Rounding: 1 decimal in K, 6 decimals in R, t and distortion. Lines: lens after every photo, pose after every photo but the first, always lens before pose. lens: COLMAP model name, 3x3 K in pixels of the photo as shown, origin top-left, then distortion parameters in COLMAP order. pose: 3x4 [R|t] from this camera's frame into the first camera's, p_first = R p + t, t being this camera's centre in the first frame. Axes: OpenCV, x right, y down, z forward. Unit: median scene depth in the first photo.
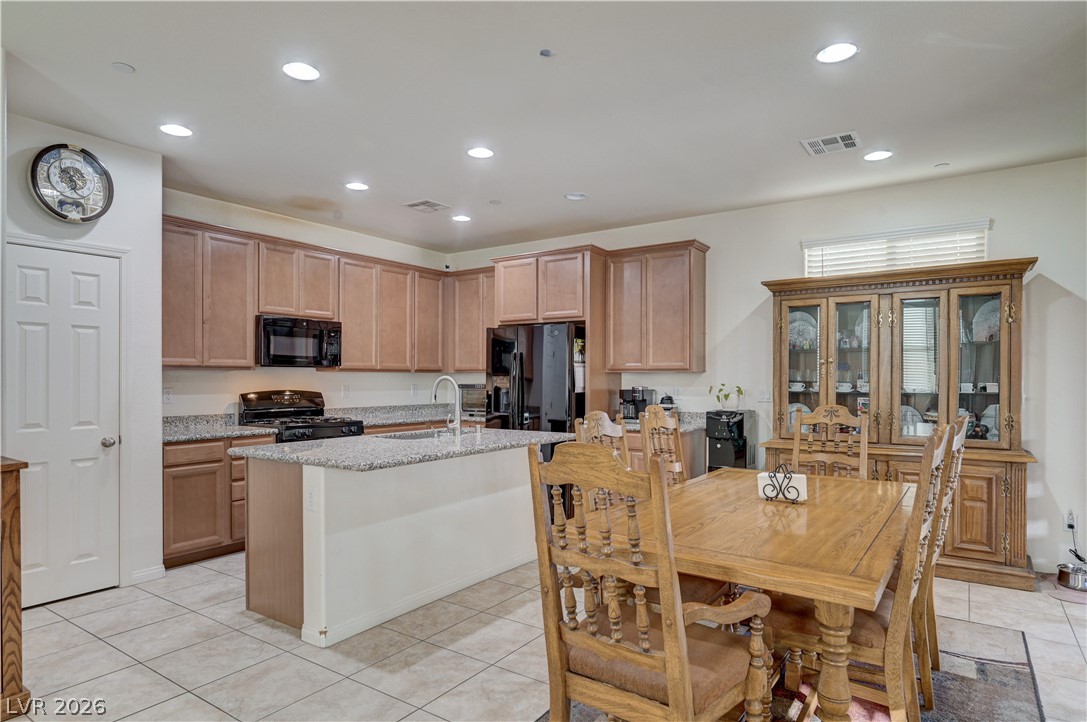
lens RADIAL K [[619.0, 0, 547.2], [0, 619.0, 379.8], [0, 0, 1]] dist [0.000252, -0.000077]
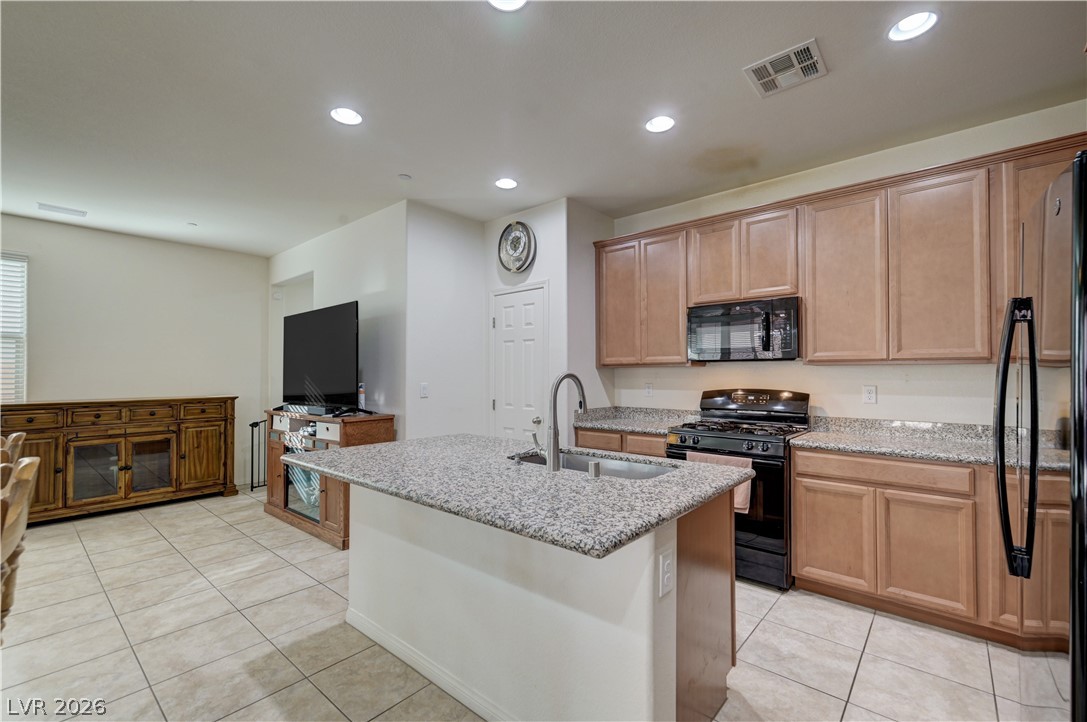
lens RADIAL K [[466.3, 0, 550.9], [0, 466.3, 367.4], [0, 0, 1]] dist [-0.000684, -0.000225]
pose [[-0.100408, -0.014588, -0.994839, 0.278893], [-0.000339, 0.999893, -0.014628, -0.003659], [0.994946, -0.001132, -0.100402, 0.929267]]
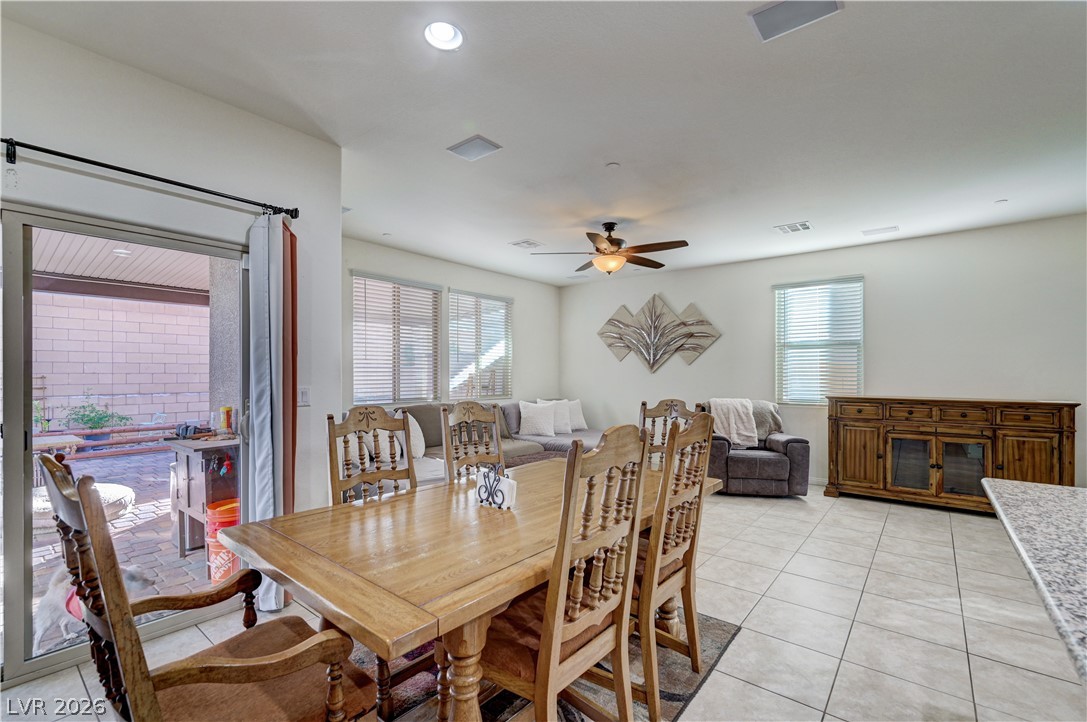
lens RADIAL K [[475.5, 0, 536.6], [0, 475.5, 372.4], [0, 0, 1]] dist [-0.000480, 0.000052]
pose [[-0.996057, -0.004354, 0.088611, 0.151137], [-0.004241, 0.999990, 0.001461, -0.003586], [-0.088616, 0.001079, -0.996065, 1.019596]]
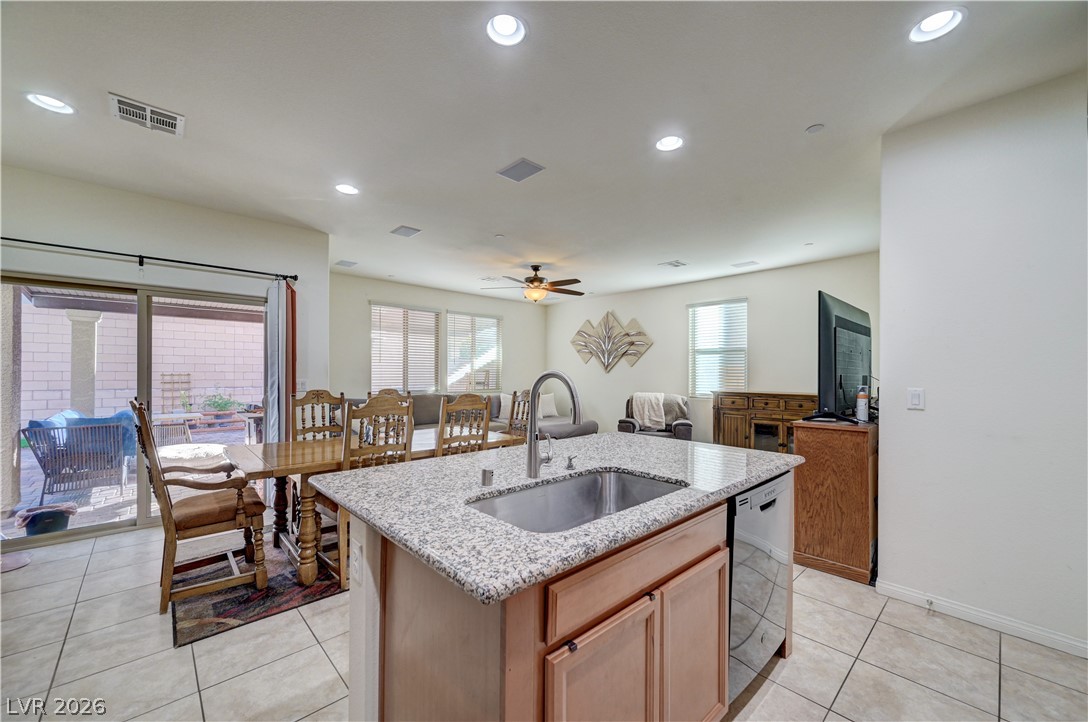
lens RADIAL K [[426.1, 0, 548.2], [0, 426.1, 369.9], [0, 0, 1]] dist [0.000765, -0.000019]
pose [[-0.976888, -0.006329, 0.213659, -0.214978], [-0.007379, 0.999964, -0.004115, -0.004345], [-0.213626, -0.005596, -0.976900, 1.225048]]
